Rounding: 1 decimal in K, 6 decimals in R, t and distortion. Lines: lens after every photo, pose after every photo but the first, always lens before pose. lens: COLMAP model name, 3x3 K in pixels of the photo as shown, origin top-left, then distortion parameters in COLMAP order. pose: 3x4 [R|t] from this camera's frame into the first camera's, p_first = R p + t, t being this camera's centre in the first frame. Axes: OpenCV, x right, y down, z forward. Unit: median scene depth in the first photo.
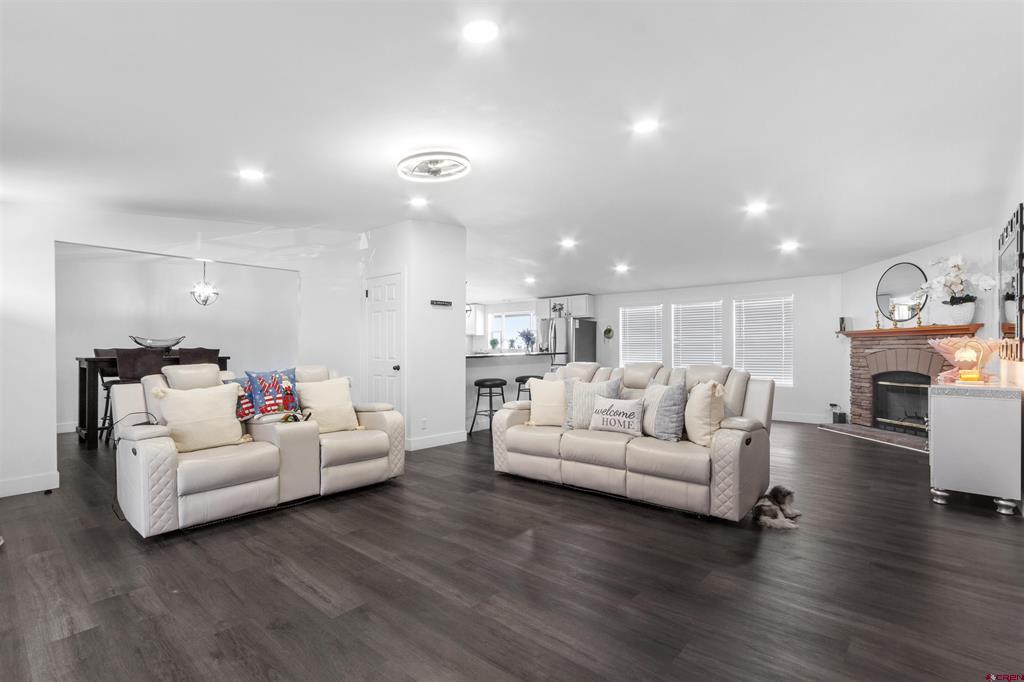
lens RADIAL K [[479.6, 0, 507.0], [0, 479.6, 348.2], [0, 0, 1]] dist [0.001887, 0.000442]
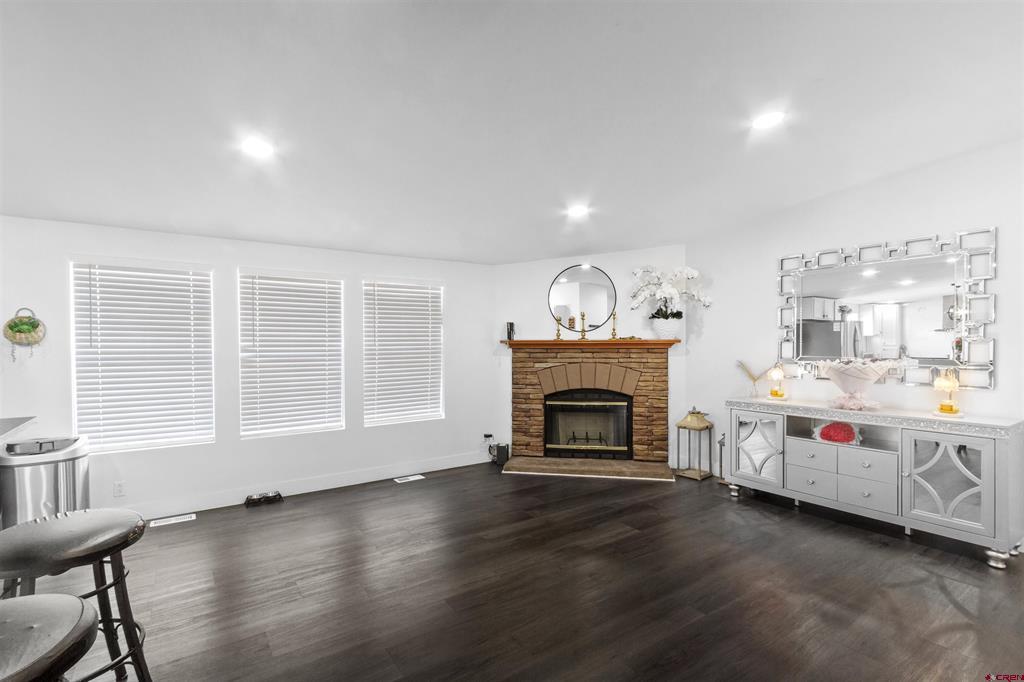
lens RADIAL K [[479.6, 0, 507.0], [0, 479.6, 348.2], [0, 0, 1]] dist [0.001887, 0.000442]
pose [[0.249483, -0.012703, 0.968296, -0.053112], [-0.000779, 0.999911, 0.013318, -0.032414], [-0.968379, -0.004077, 0.249451, 0.801600]]
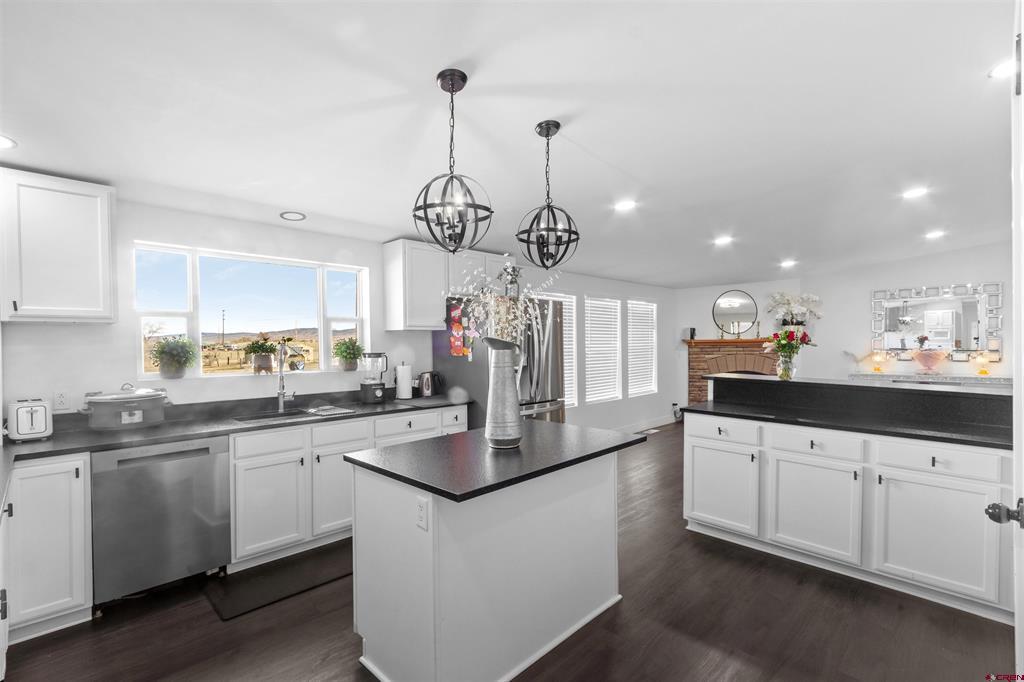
lens RADIAL K [[470.9, 0, 495.9], [0, 470.9, 341.4], [0, 0, 1]] dist [-0.000611, -0.000136]
pose [[0.076744, 0.002506, 0.997048, -0.473547], [0.005248, 0.999982, -0.002917, -0.029855], [-0.997037, 0.005457, 0.076730, 1.371126]]
